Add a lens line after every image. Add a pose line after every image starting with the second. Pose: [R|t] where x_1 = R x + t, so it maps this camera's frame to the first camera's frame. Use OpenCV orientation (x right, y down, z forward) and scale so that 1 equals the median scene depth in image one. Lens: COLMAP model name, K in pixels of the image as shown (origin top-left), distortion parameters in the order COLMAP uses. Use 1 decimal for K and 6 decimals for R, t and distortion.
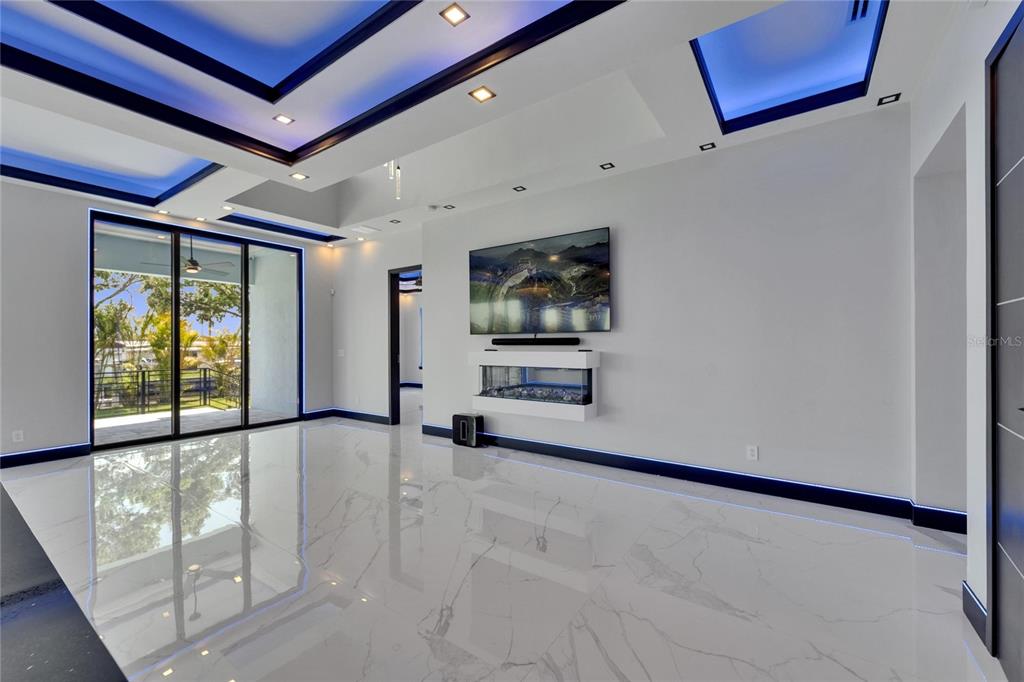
lens RADIAL K [[417.4, 0, 509.6], [0, 417.4, 350.2], [0, 0, 1]] dist [0.001291, -0.000063]
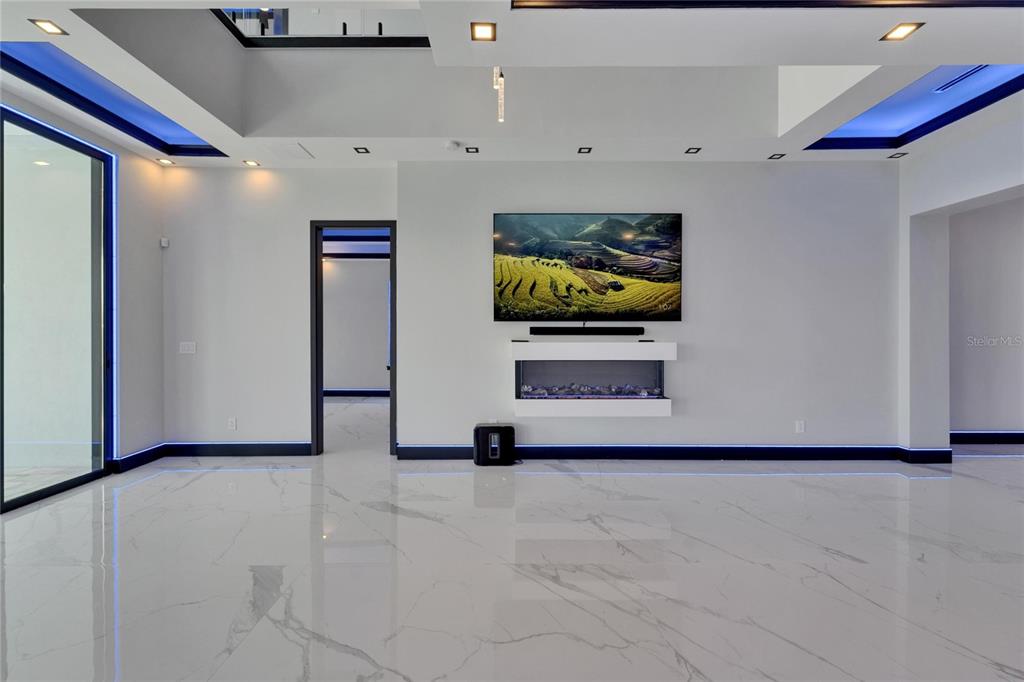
lens RADIAL K [[422.4, 0, 512.0], [0, 422.4, 341.0], [0, 0, 1]] dist [0.003774, 0.000352]
pose [[0.815318, -0.006316, 0.578979, -0.522937], [0.005644, 0.999980, 0.002961, -0.002832], [-0.578986, 0.000854, 0.815337, 0.339392]]
